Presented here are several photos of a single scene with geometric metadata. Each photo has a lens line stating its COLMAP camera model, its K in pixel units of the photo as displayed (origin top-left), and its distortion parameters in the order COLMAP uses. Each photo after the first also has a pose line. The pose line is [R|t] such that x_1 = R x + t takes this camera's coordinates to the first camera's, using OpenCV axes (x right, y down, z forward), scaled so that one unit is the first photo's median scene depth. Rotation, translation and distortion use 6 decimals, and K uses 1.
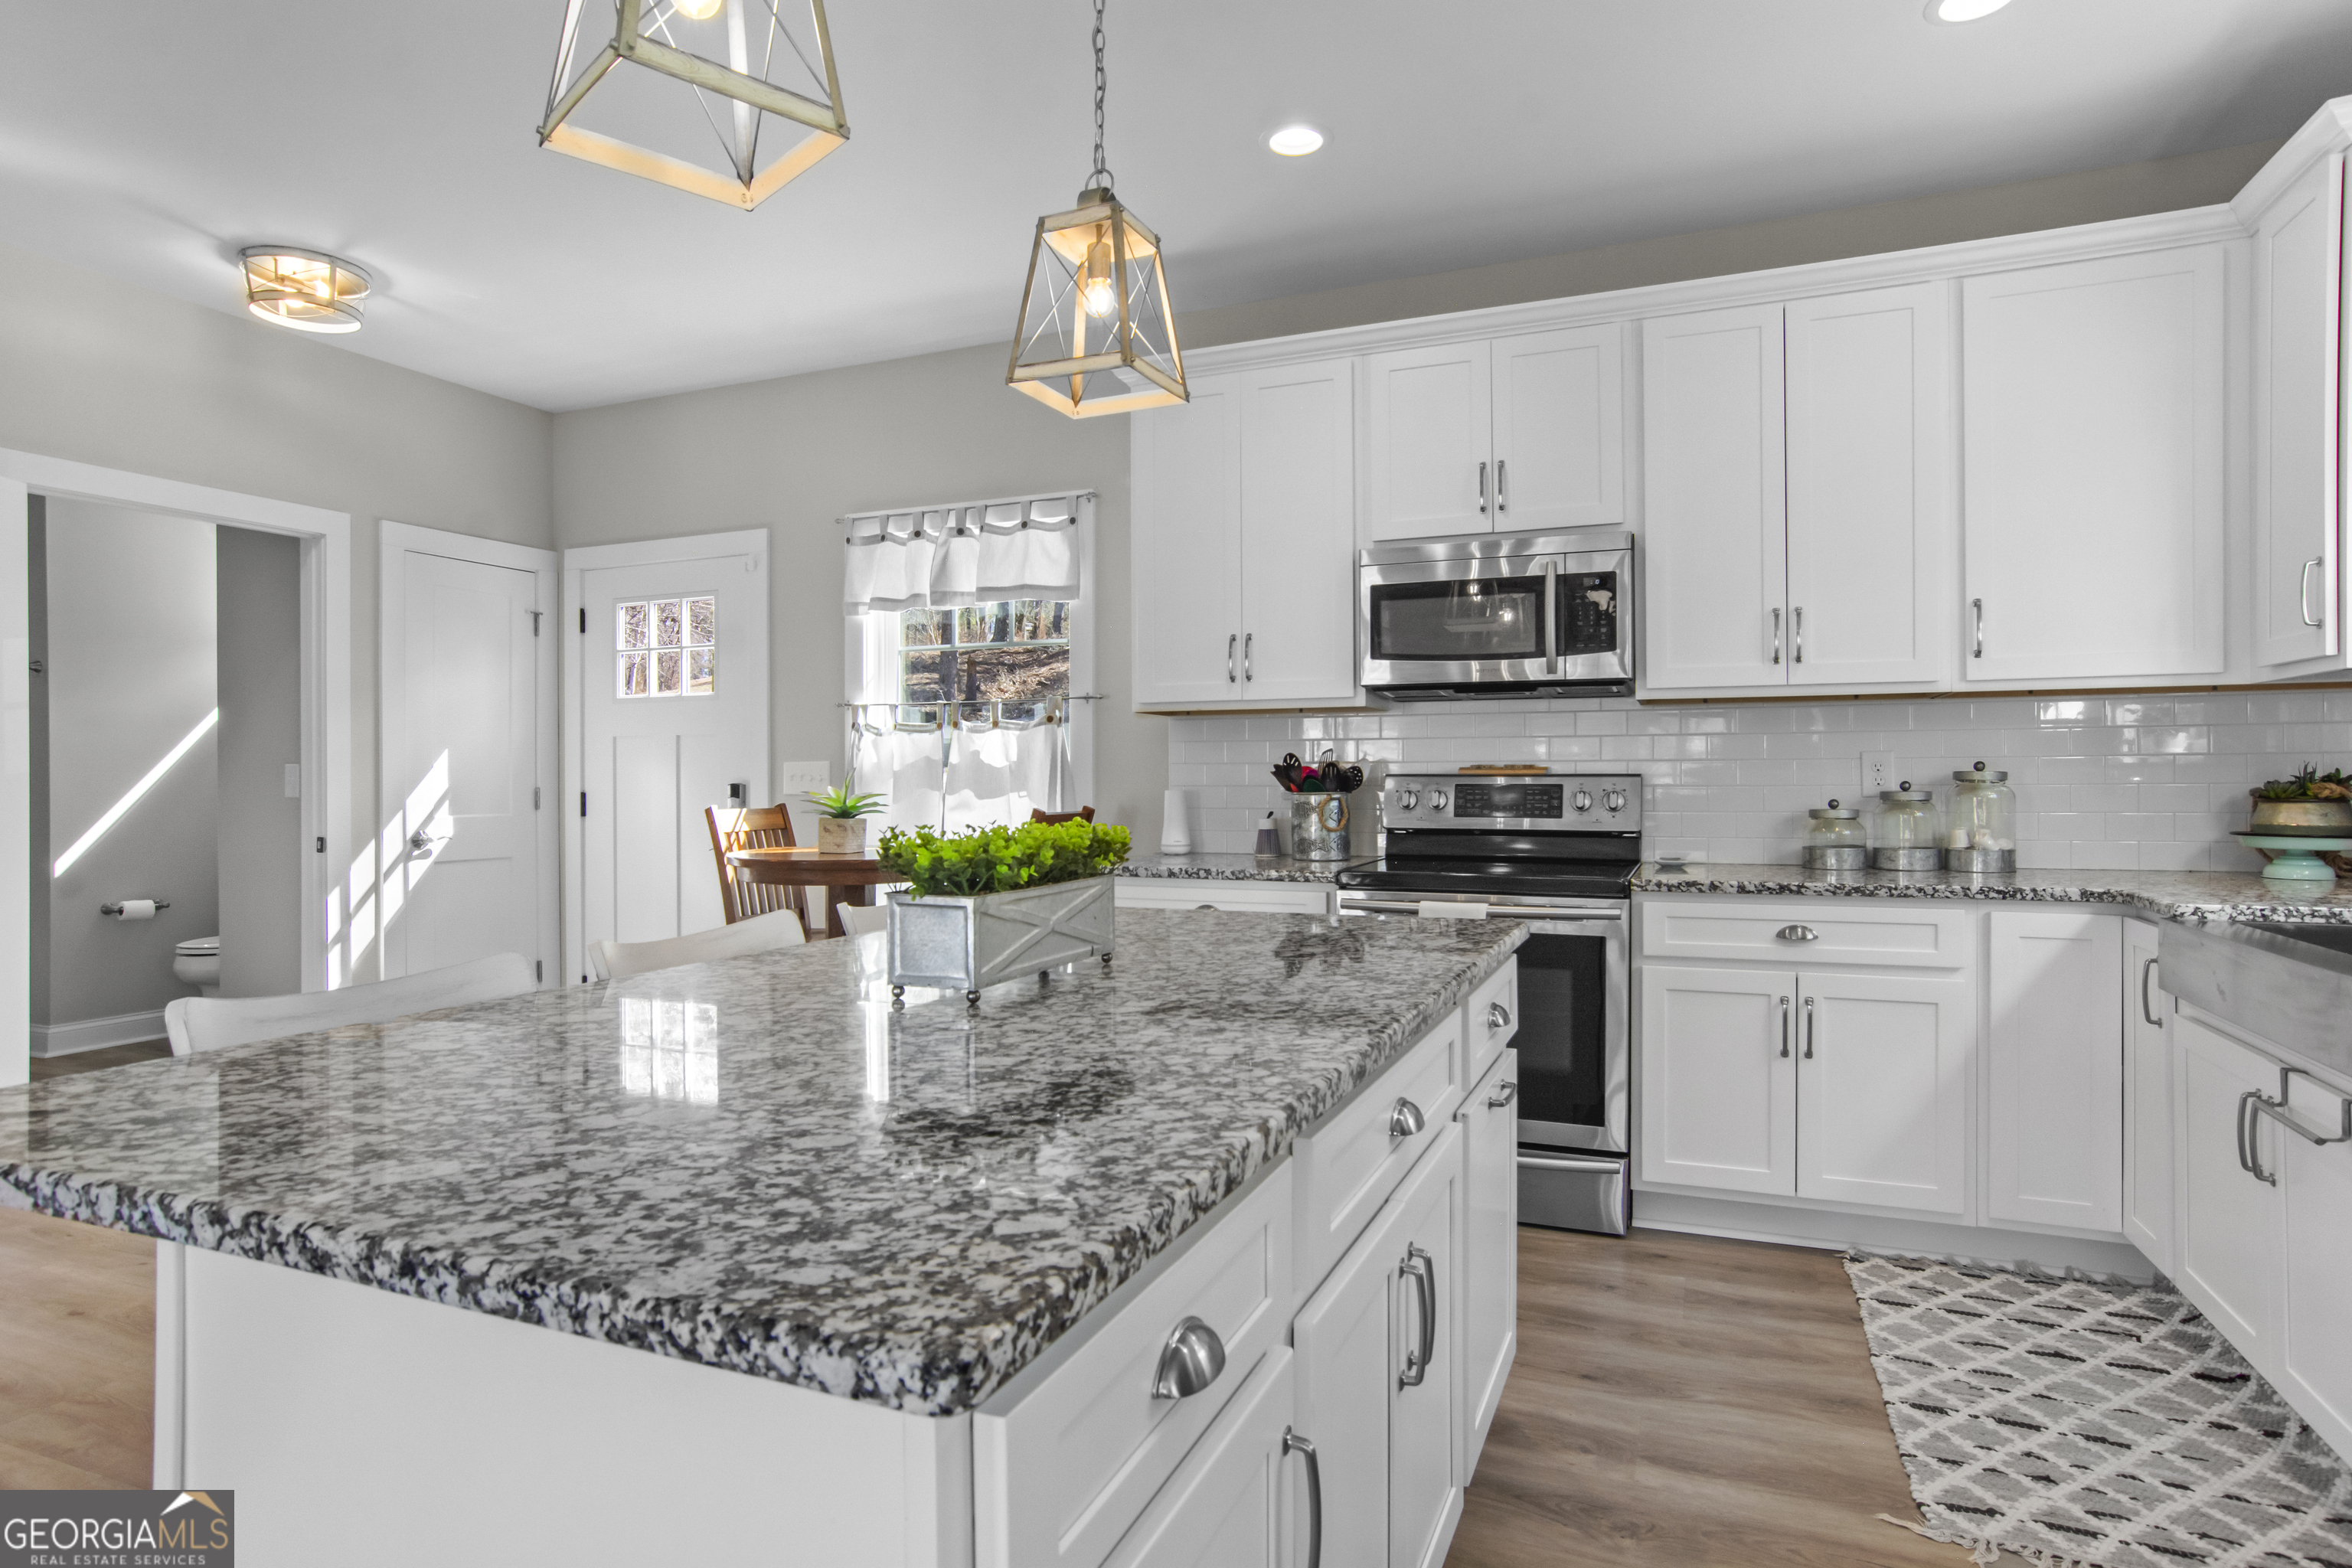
lens RADIAL K [[1293.4, 0, 1162.4], [0, 1293.4, 799.9], [0, 0, 1]] dist [-0.067796, 0.049108]
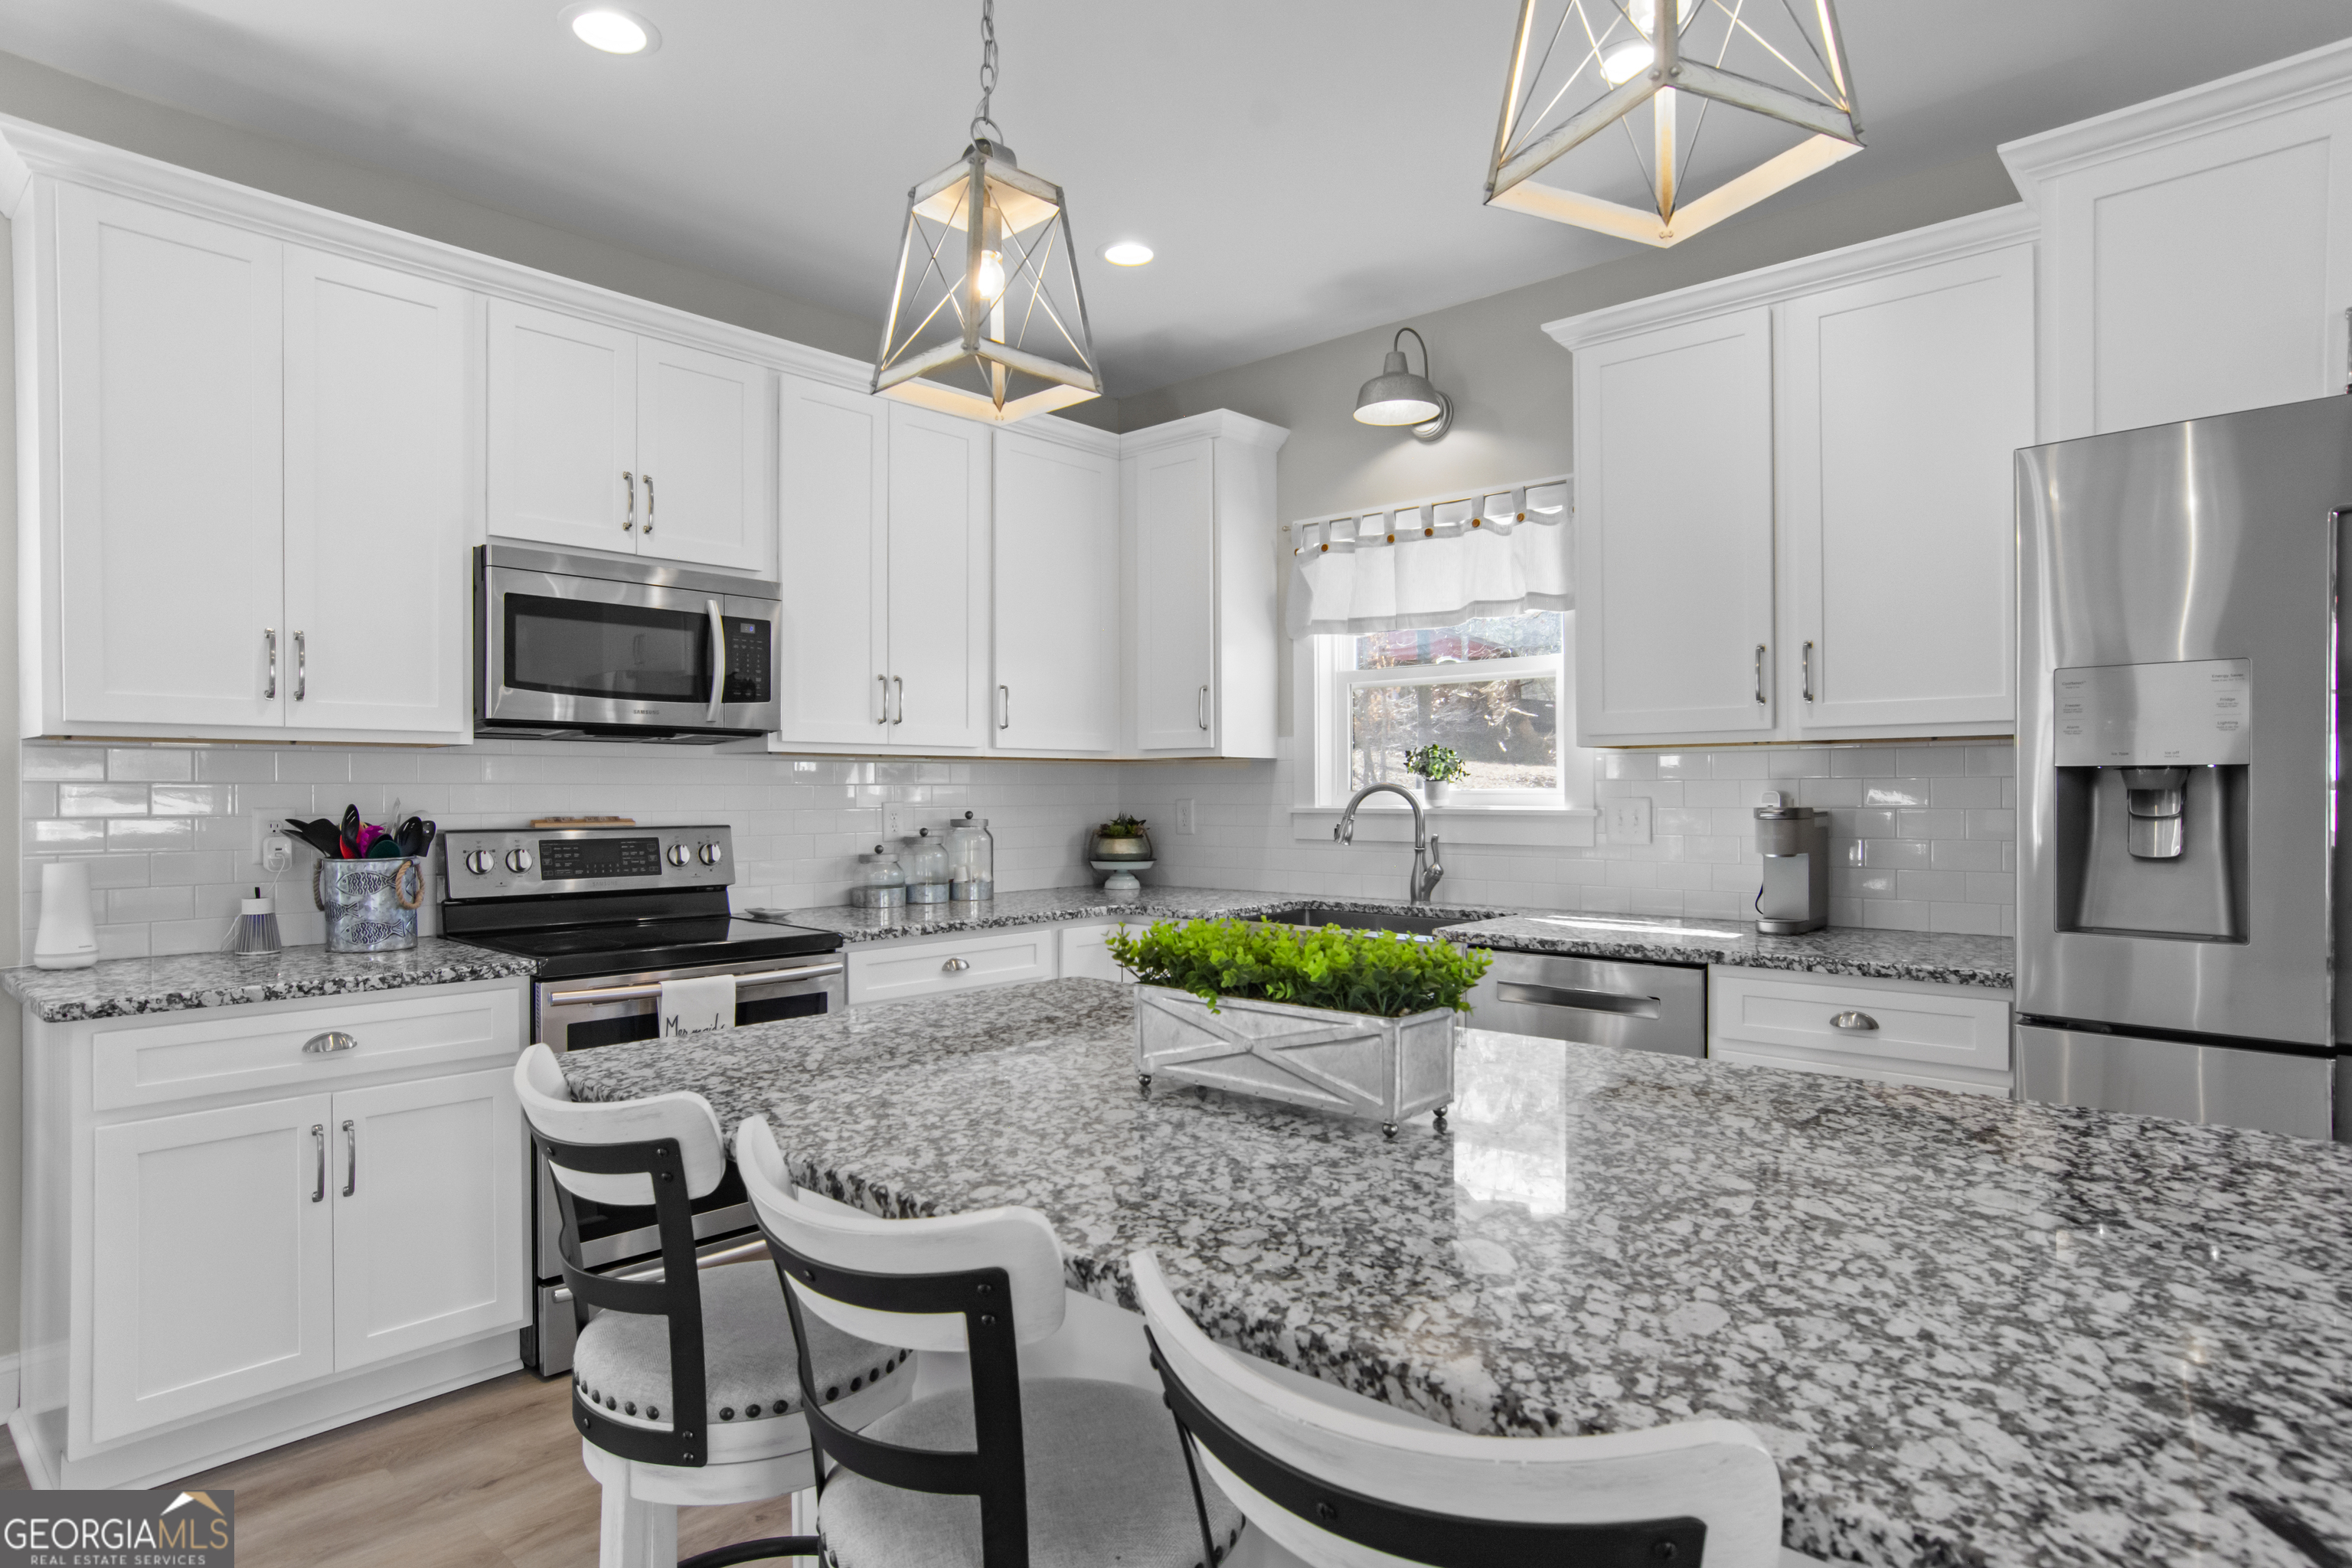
lens RADIAL K [[1293.4, 0, 1162.4], [0, 1293.4, 799.9], [0, 0, 1]] dist [-0.067796, 0.049108]
pose [[0.328641, -0.000839, 0.944455, -0.451055], [0.018770, 0.999808, -0.005643, -0.028265], [-0.944269, 0.019581, 0.328593, 0.374660]]
